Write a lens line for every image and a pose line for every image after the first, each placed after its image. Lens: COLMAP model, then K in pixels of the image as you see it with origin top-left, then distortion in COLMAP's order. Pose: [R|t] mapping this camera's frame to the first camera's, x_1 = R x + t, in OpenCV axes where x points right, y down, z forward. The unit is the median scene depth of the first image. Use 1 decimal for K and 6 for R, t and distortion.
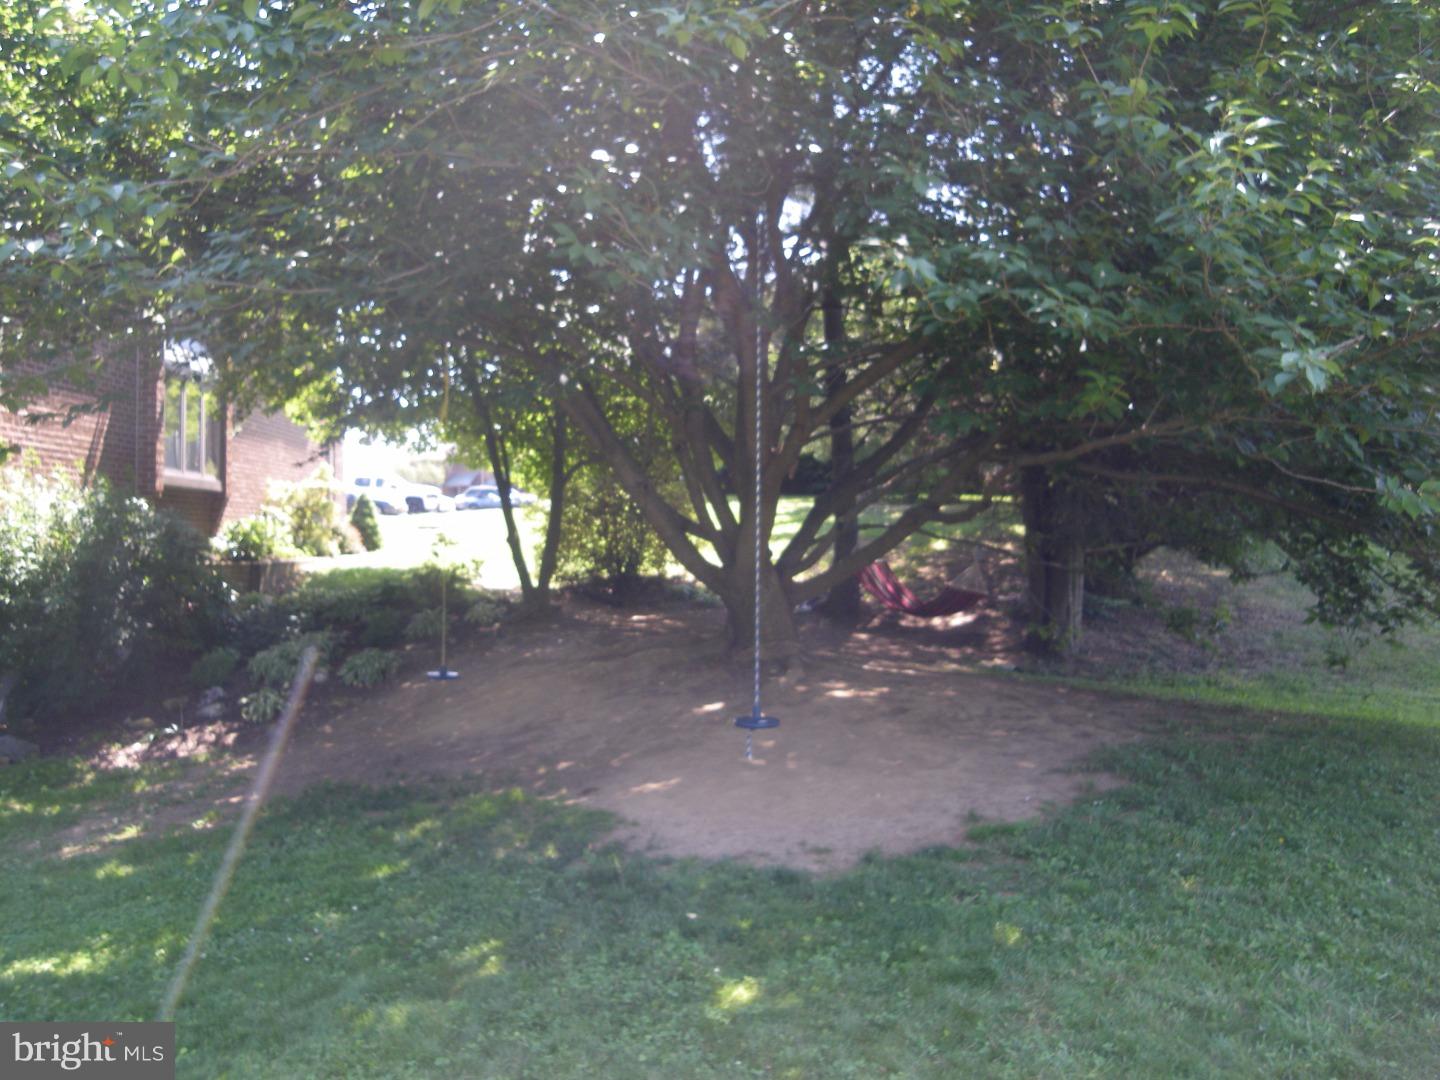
lens RADIAL K [[1158.2, 0, 719.8], [0, 1158.2, 540.4], [0, 0, 1]] dist [0.003472, -0.003167]
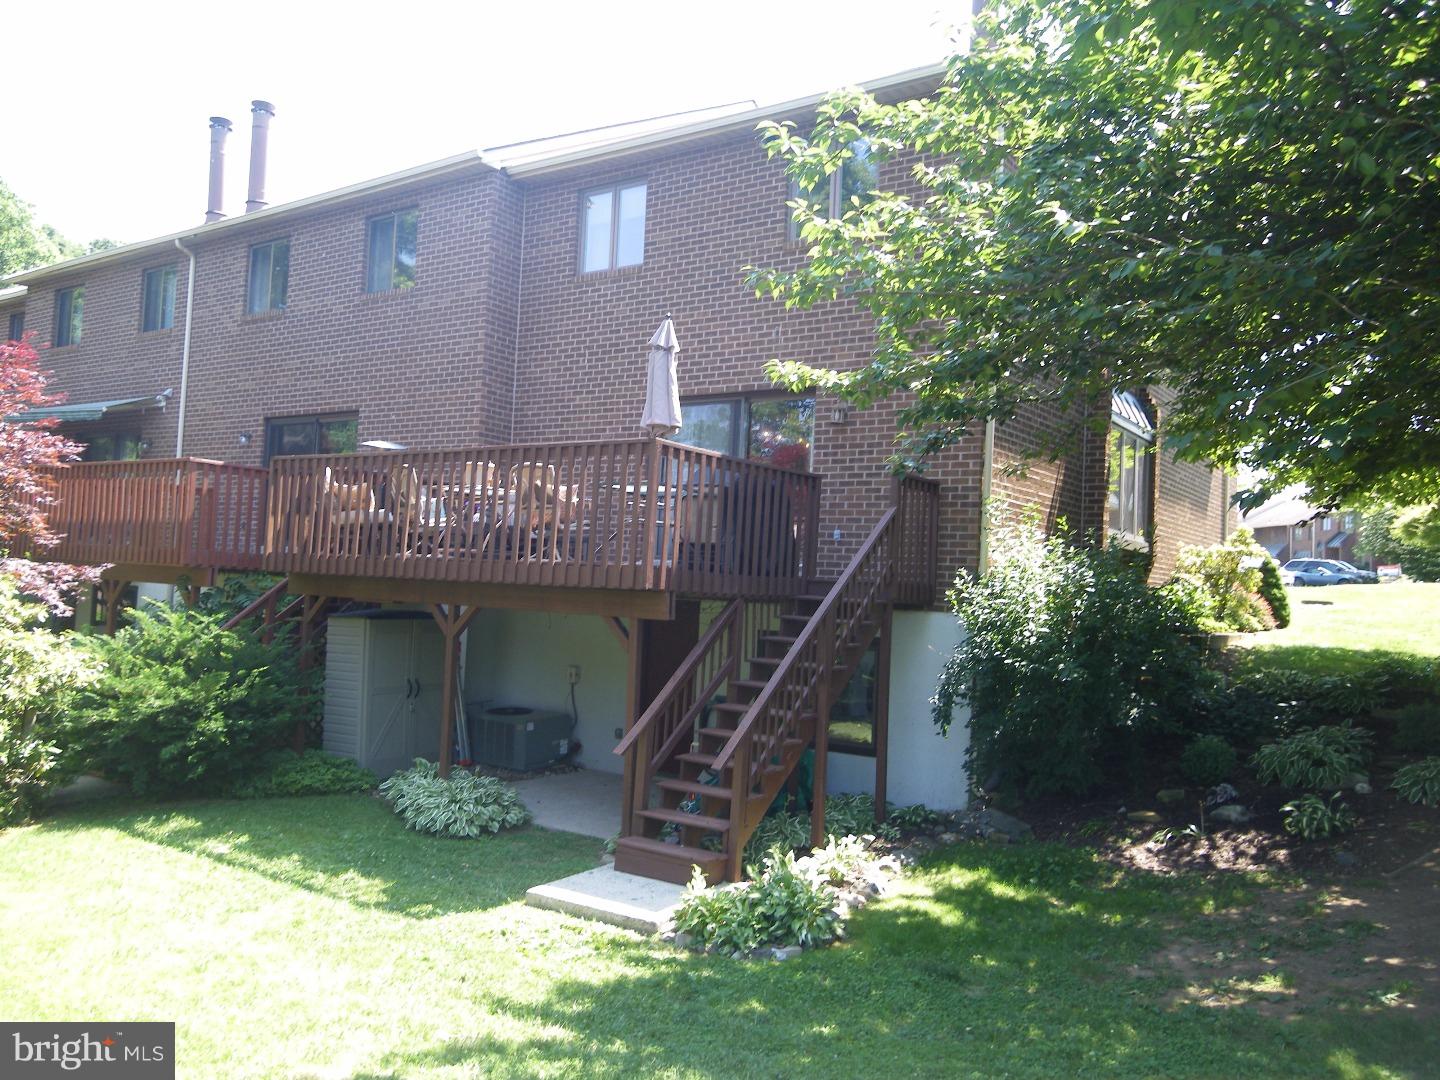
lens RADIAL K [[1158.2, 0, 720.5], [0, 1158.2, 542.4], [0, 0, 1]] dist [0.003472, -0.003167]
pose [[0.806381, 0.001570, -0.591395, -0.199179], [-0.037067, 0.998165, -0.047892, 0.005370], [0.590234, 0.060540, 0.804959, 0.083356]]
